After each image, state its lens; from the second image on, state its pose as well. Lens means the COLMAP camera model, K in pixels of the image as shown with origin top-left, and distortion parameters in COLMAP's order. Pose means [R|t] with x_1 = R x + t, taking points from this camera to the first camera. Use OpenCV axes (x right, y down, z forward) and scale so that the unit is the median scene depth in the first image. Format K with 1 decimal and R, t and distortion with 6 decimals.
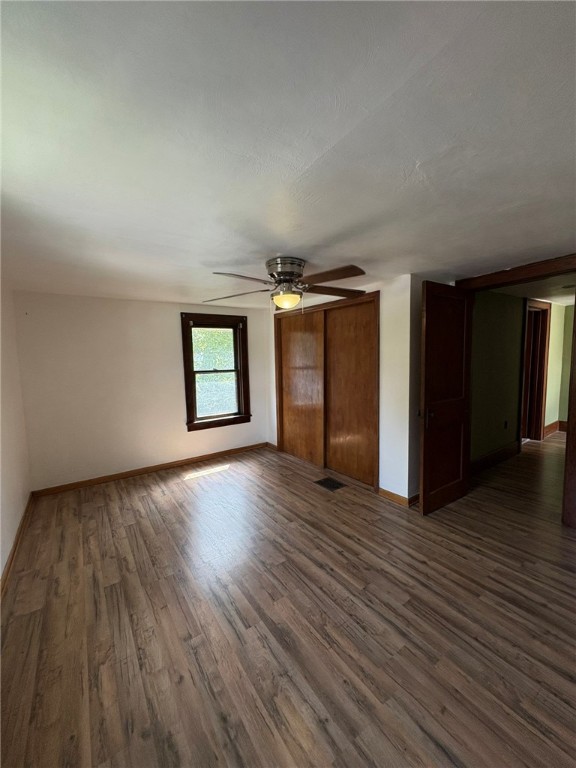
lens RADIAL K [[304.5, 0, 288.3], [0, 304.5, 381.0], [0, 0, 1]] dist [-0.000183, -0.000140]
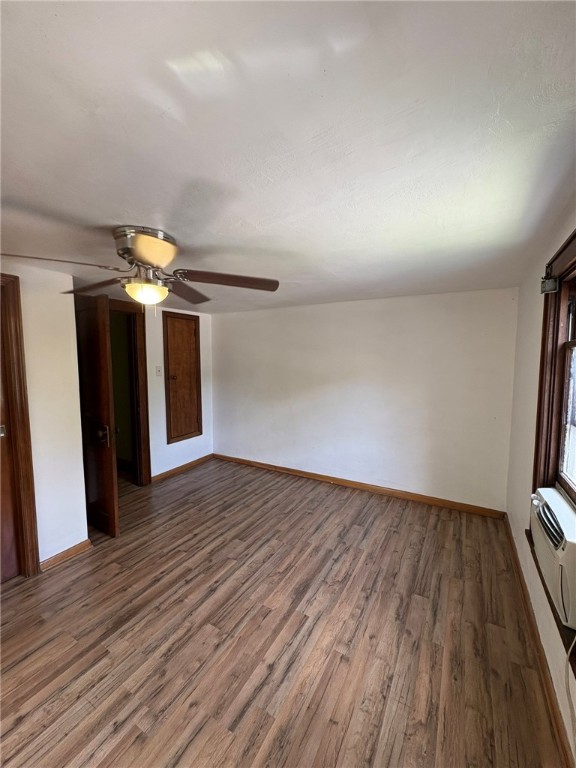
lens RADIAL K [[304.5, 0, 286.4], [0, 304.5, 387.3], [0, 0, 1]] dist [-0.000183, -0.000140]
pose [[-0.418235, -0.053303, 0.906773, -1.027299], [0.083704, 0.991768, 0.096907, -0.126078], [-0.904474, 0.116430, -0.410330, 1.379973]]
